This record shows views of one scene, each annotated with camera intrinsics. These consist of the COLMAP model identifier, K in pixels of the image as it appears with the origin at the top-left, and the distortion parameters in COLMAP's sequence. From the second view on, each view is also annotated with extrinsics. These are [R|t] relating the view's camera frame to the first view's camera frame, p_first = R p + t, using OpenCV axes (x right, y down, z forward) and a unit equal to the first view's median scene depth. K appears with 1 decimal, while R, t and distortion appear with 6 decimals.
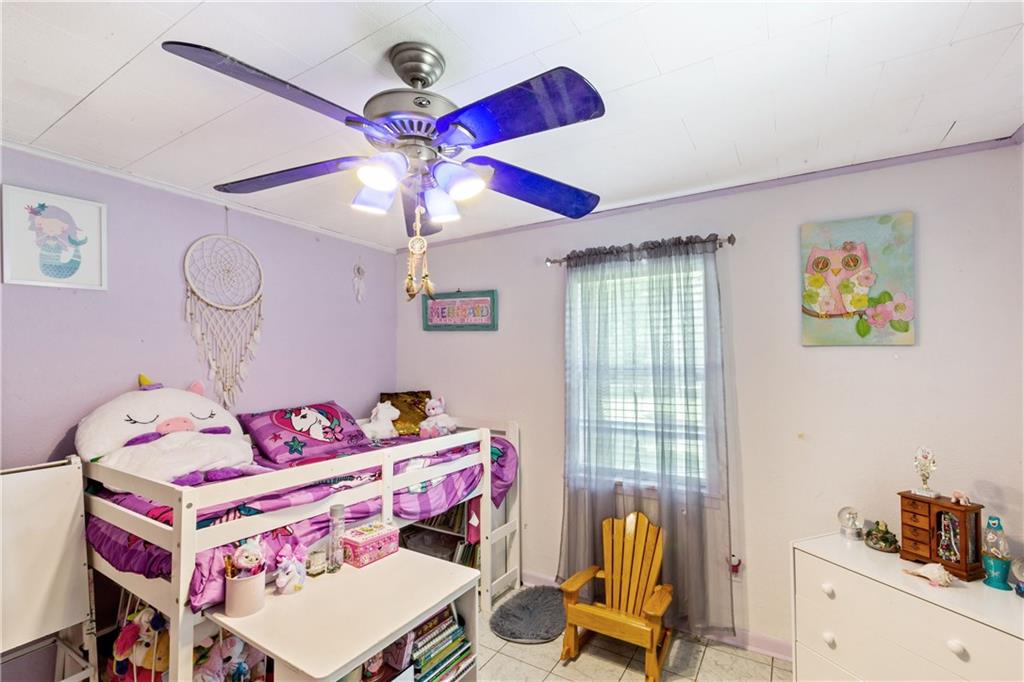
lens RADIAL K [[463.8, 0, 512.0], [0, 463.8, 341.0], [0, 0, 1]] dist [0.000089, 0.000095]
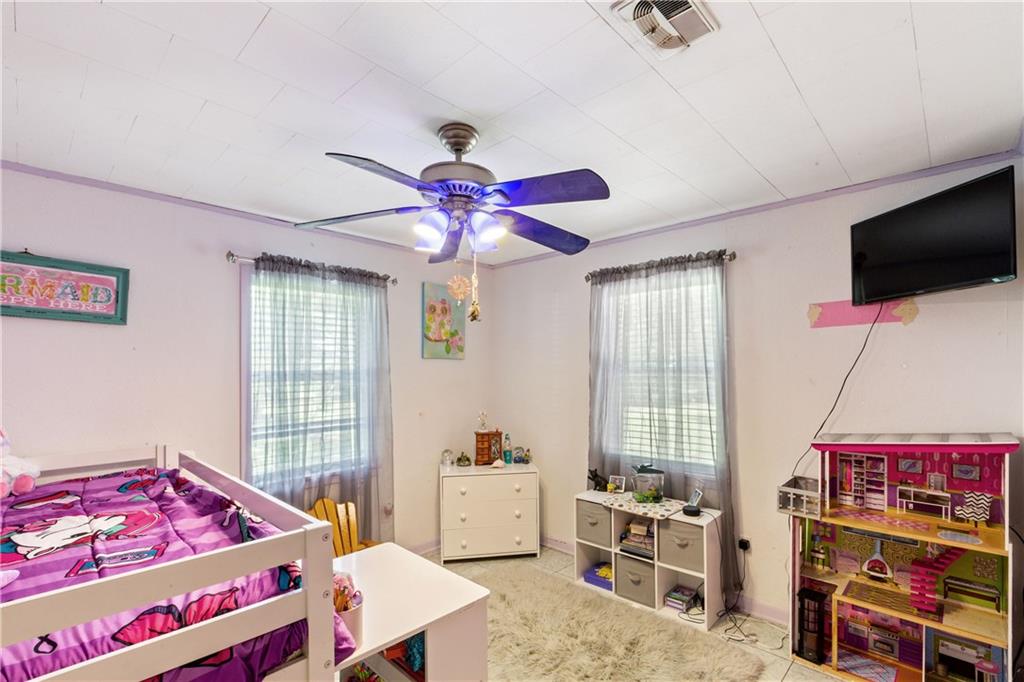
lens RADIAL K [[461.3, 0, 511.1], [0, 461.3, 372.0], [0, 0, 1]] dist [-0.000402, 0.000036]
pose [[0.208718, 0.002428, 0.977973, -0.811385], [-0.026380, 0.999647, 0.003148, 0.042946], [-0.977620, -0.026456, 0.208708, 0.340282]]
